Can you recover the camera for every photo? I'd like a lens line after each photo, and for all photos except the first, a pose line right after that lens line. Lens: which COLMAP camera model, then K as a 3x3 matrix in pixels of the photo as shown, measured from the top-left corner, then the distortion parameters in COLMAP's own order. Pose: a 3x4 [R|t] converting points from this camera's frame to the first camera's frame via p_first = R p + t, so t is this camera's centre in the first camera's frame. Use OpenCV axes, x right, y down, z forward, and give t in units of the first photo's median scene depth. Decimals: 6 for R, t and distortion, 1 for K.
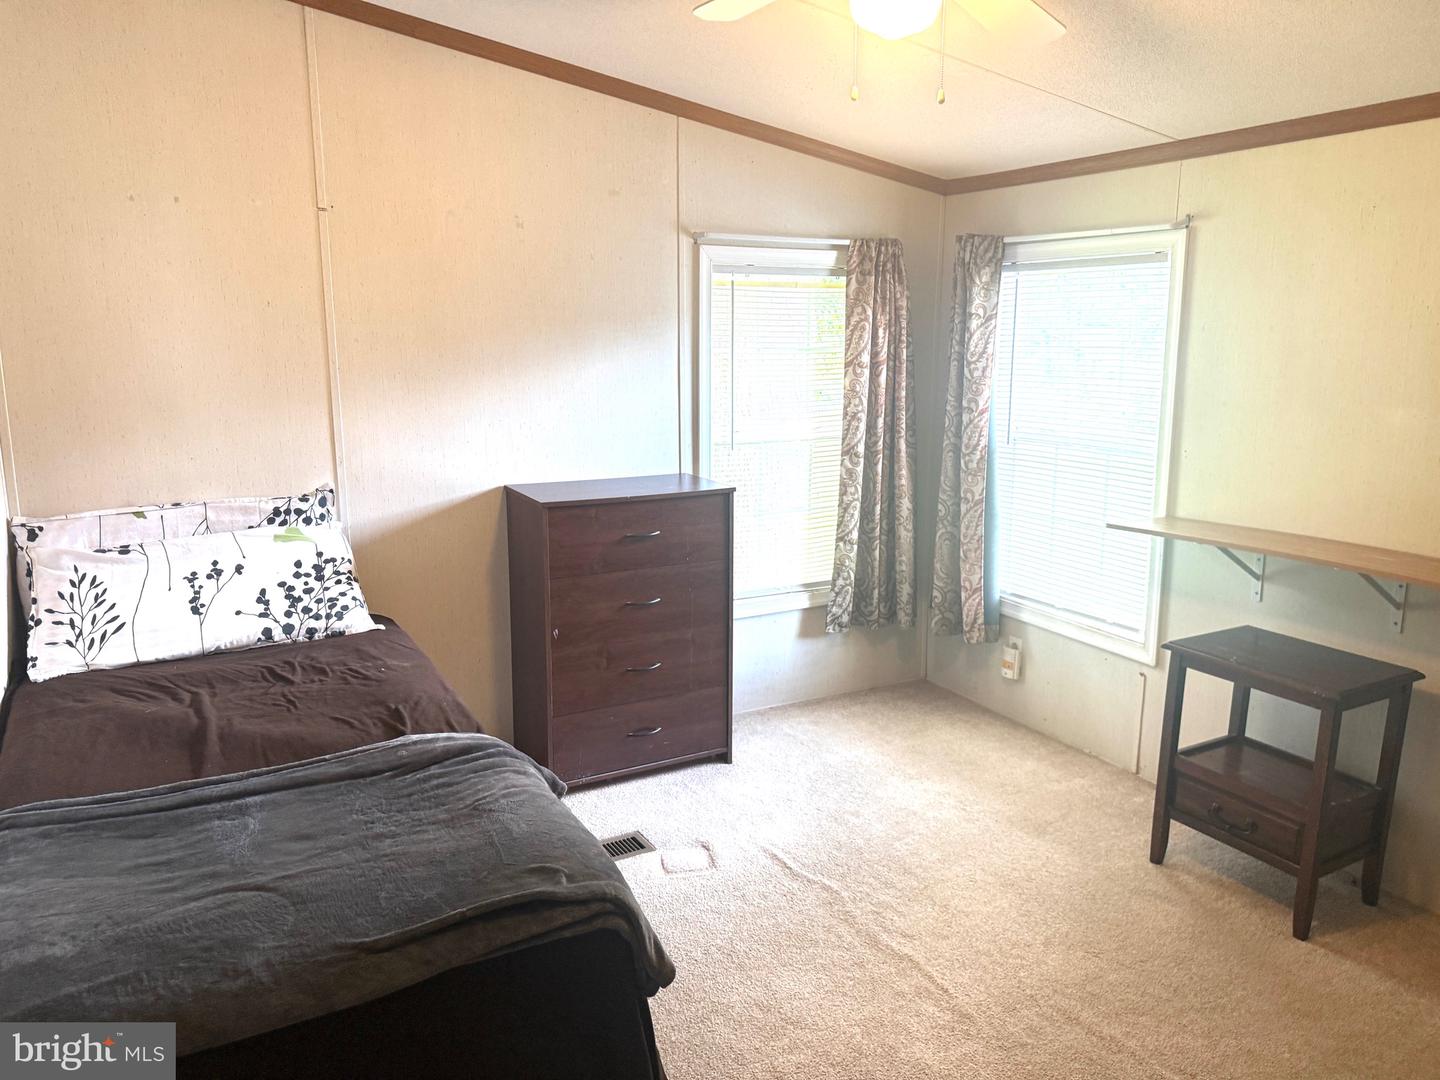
lens RADIAL K [[1009.4, 0, 721.9], [0, 1009.4, 534.0], [0, 0, 1]] dist [0.044545, -0.058258]
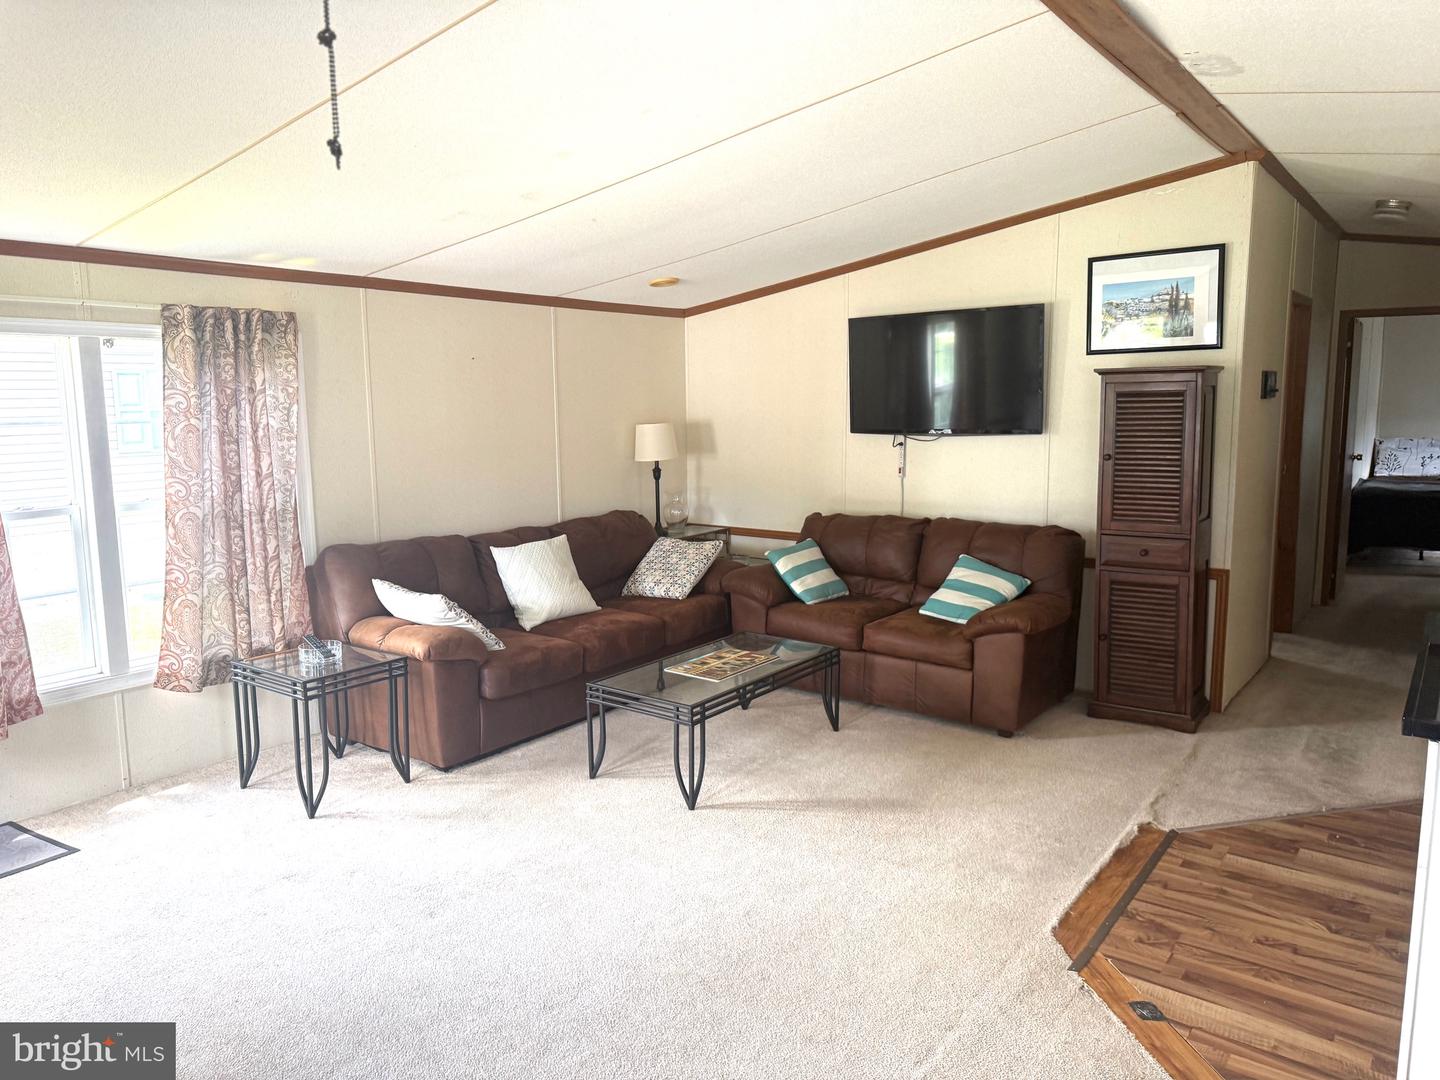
lens RADIAL K [[1009.4, 0, 721.9], [0, 1009.4, 534.0], [0, 0, 1]] dist [0.044545, -0.058258]
pose [[0.414613, 0.108490, -0.903508, 1.709972], [-0.165097, 0.985359, 0.042556, 0.565372], [0.894896, 0.131522, 0.426454, -2.680430]]
